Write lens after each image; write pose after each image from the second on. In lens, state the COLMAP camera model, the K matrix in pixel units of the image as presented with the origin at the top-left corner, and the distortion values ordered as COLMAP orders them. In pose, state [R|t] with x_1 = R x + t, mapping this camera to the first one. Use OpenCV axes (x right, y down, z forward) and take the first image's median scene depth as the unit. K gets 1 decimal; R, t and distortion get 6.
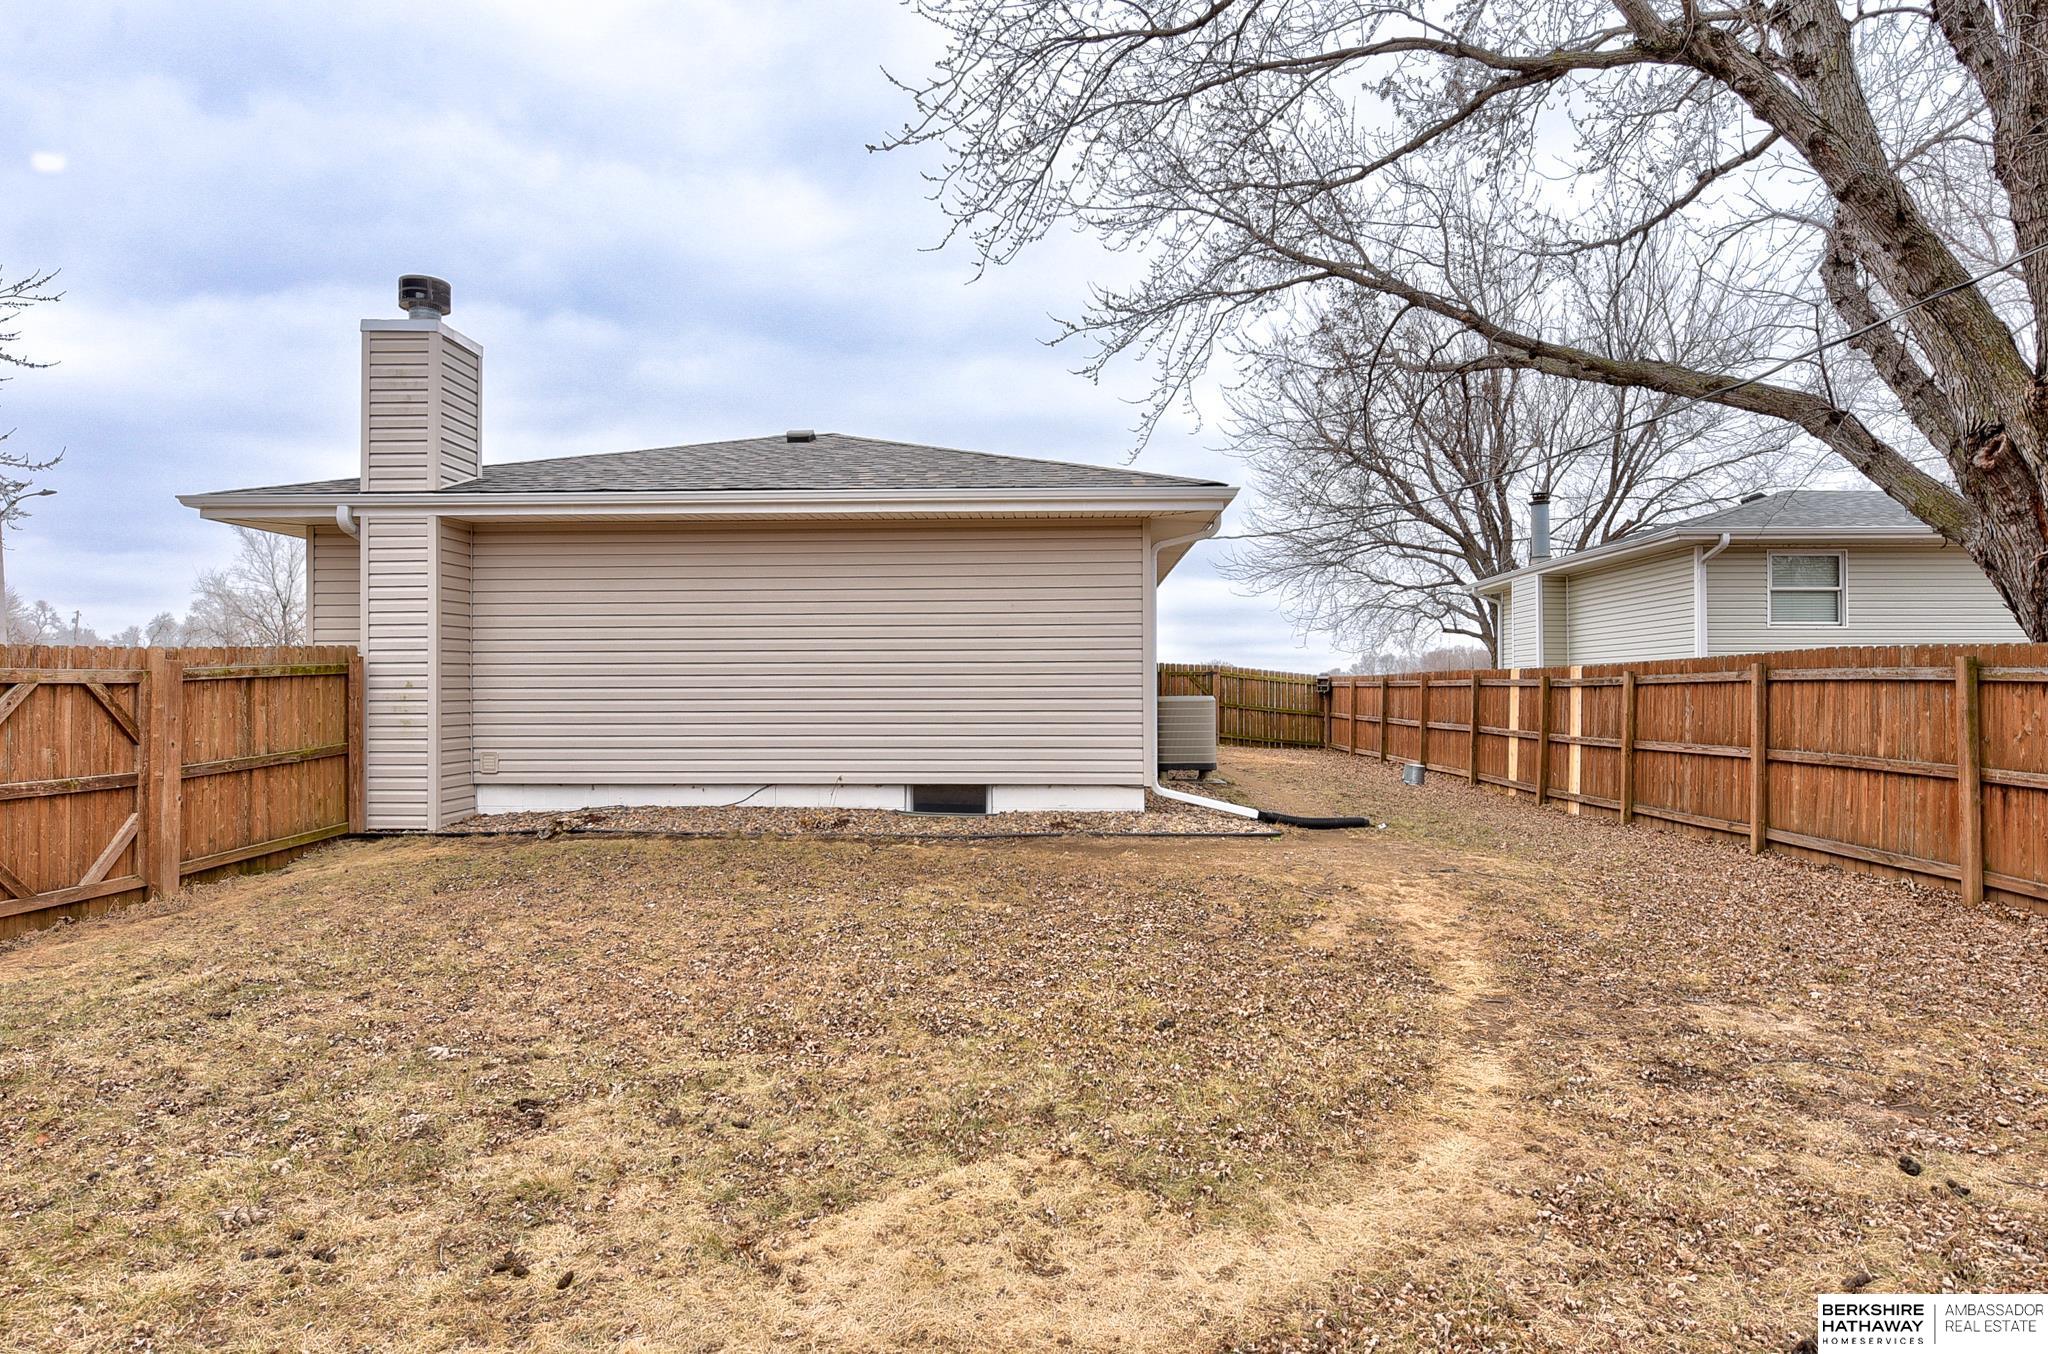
lens RADIAL K [[1158.9, 0, 1034.9], [0, 1158.9, 682.1], [0, 0, 1]] dist [-0.003956, -0.000751]
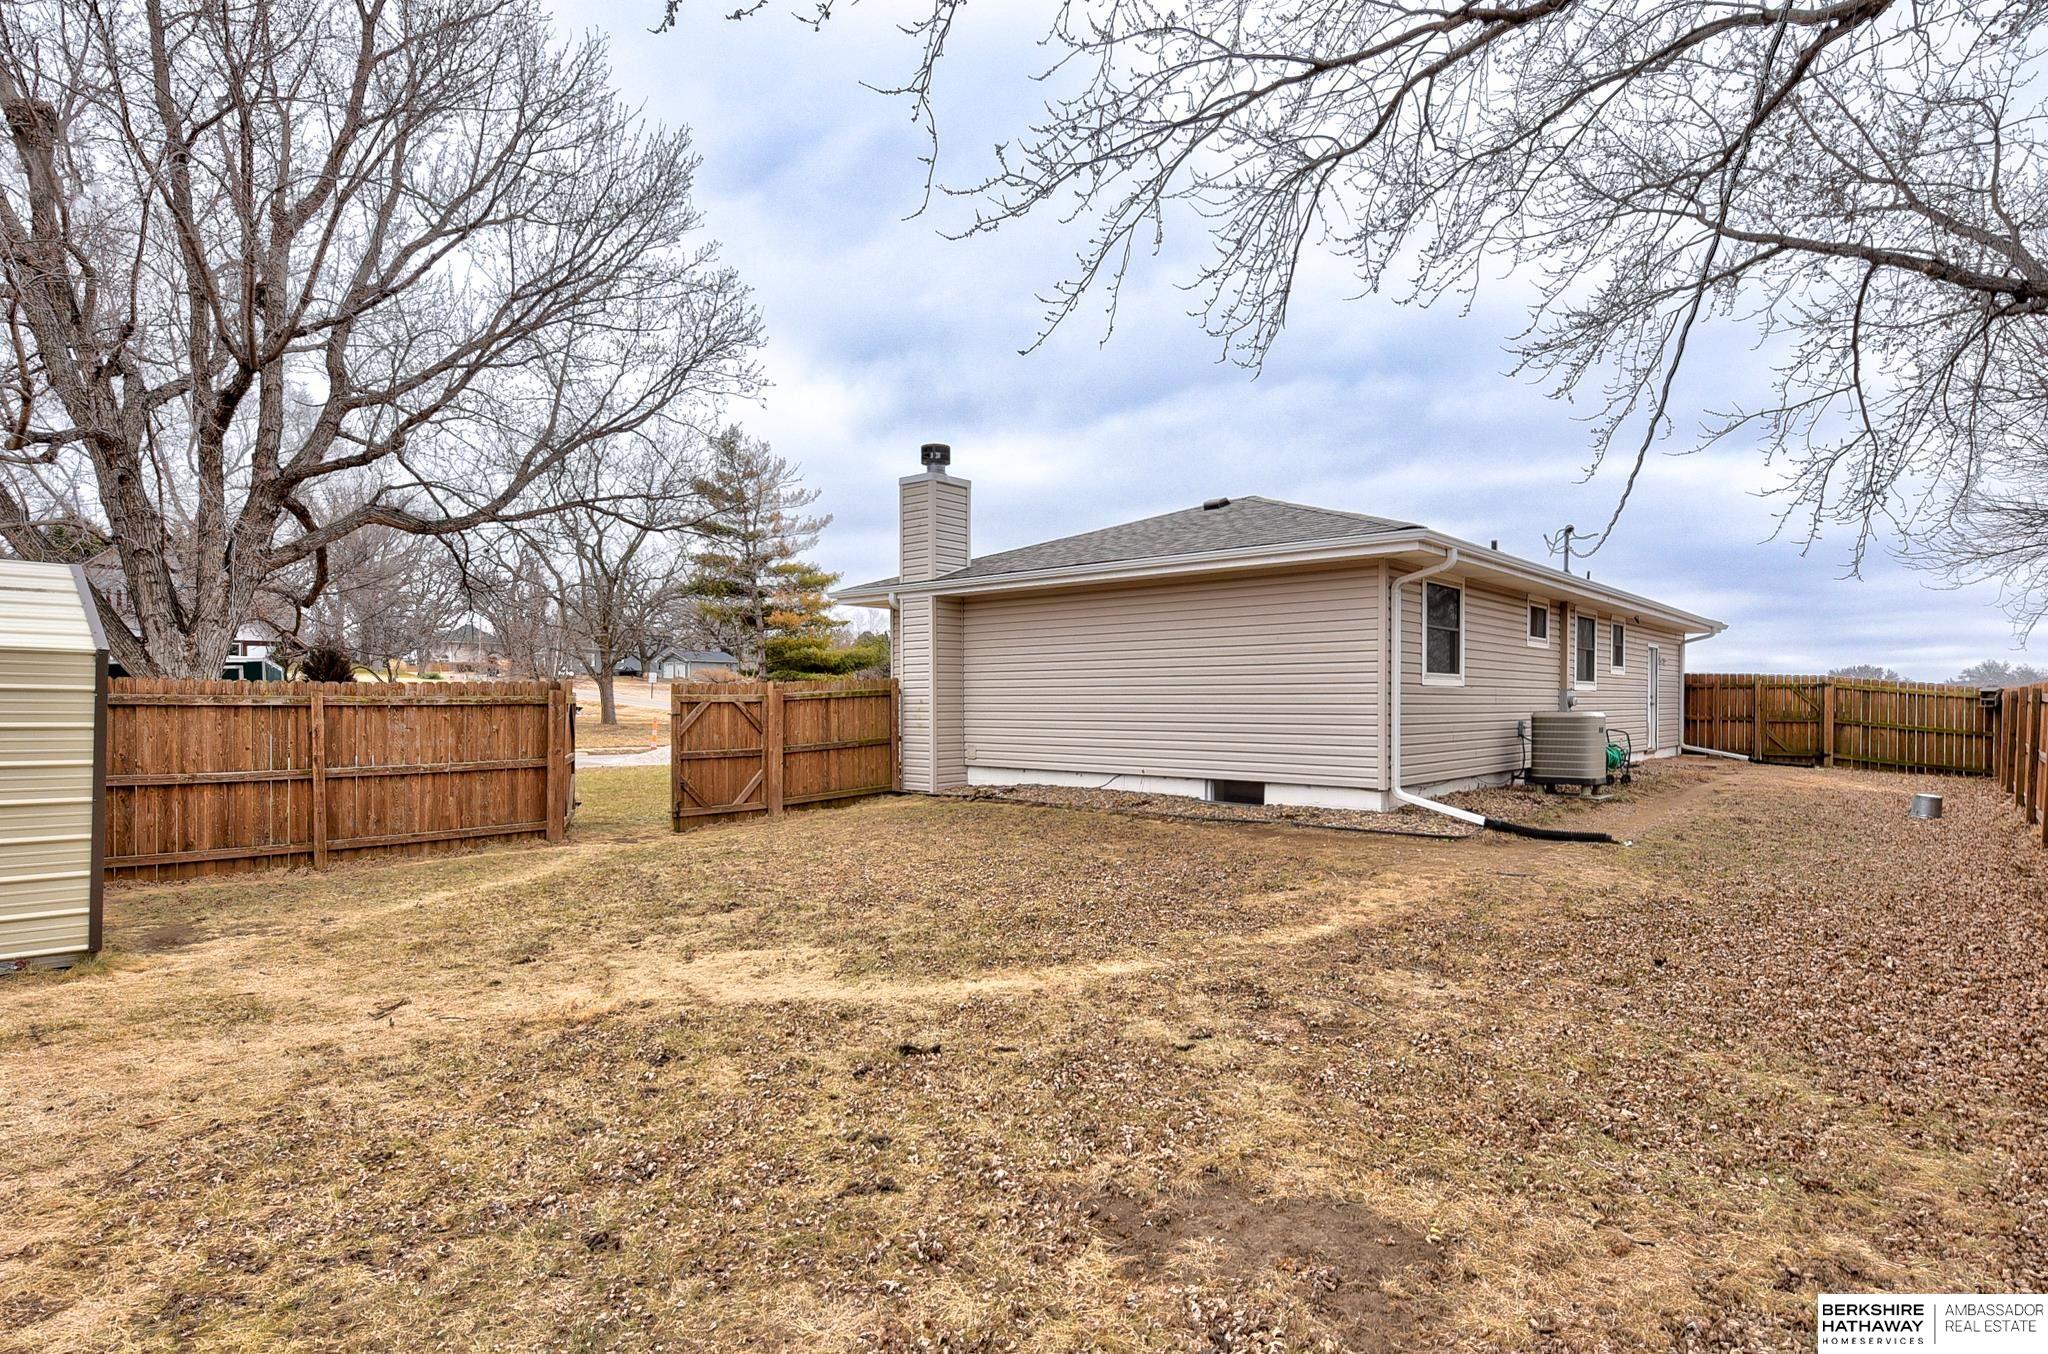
lens RADIAL K [[1086.7, 0, 998.6], [0, 1086.7, 719.6], [0, 0, 1]] dist [0.001272, -0.000841]
pose [[0.757047, 0.013055, -0.653230, 0.533594], [0.003344, 0.999710, 0.023856, -0.008288], [0.653352, -0.020244, 0.756783, -0.078693]]
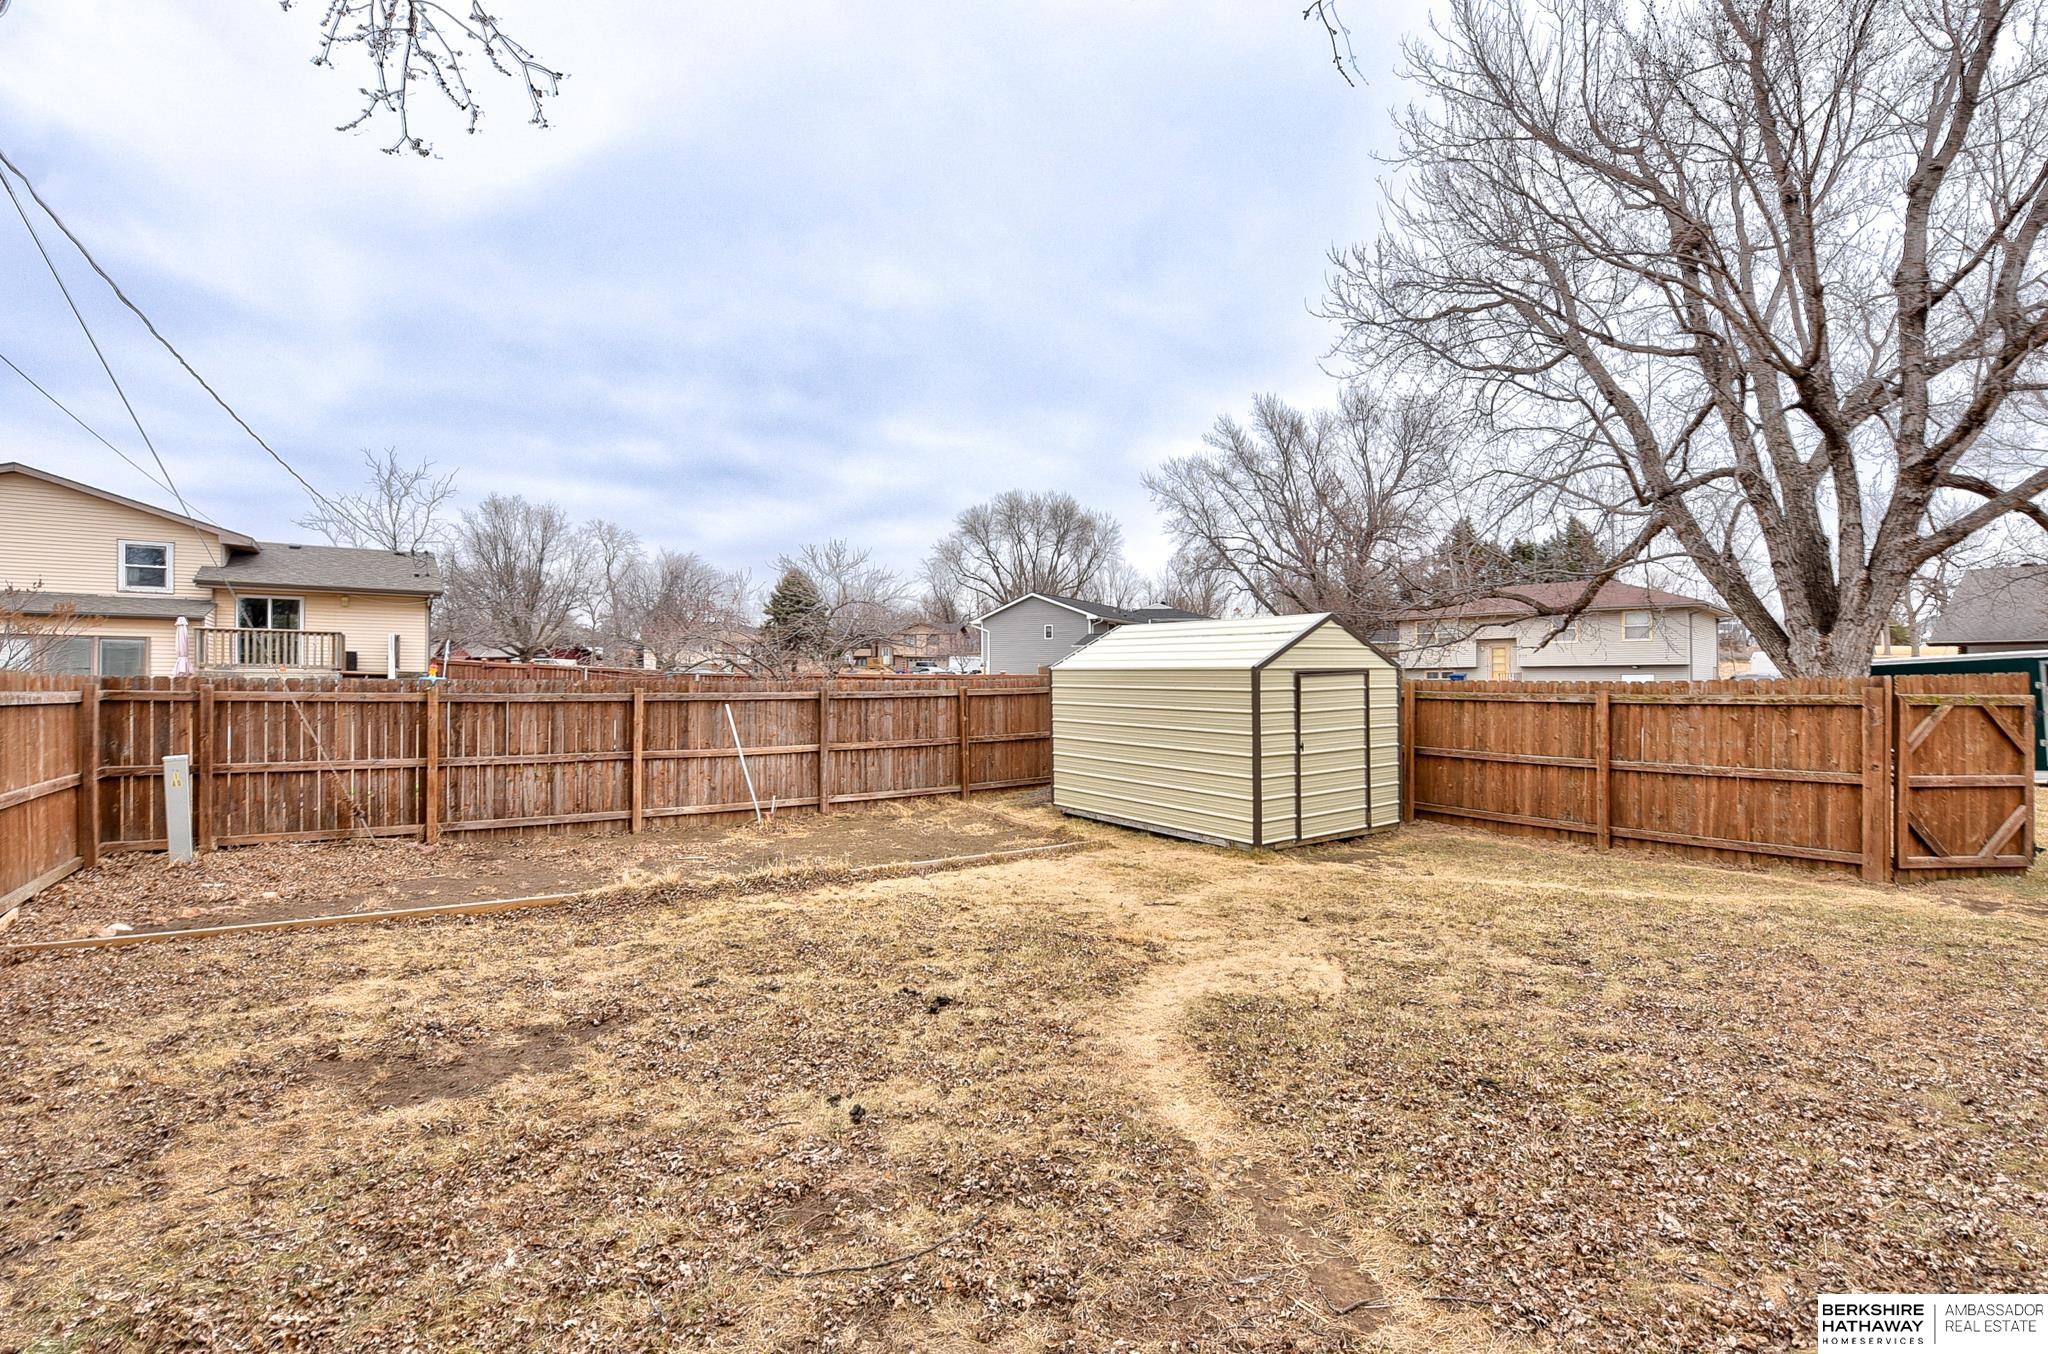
lens RADIAL K [[922.4, 0, 1029.2], [0, 922.4, 682.7], [0, 0, 1]] dist [0.001689, -0.000040]
pose [[-0.805512, -0.006866, -0.592540, 0.432300], [0.001776, 0.999900, -0.014001, -0.007881], [0.592577, -0.012330, -0.805420, 0.696925]]
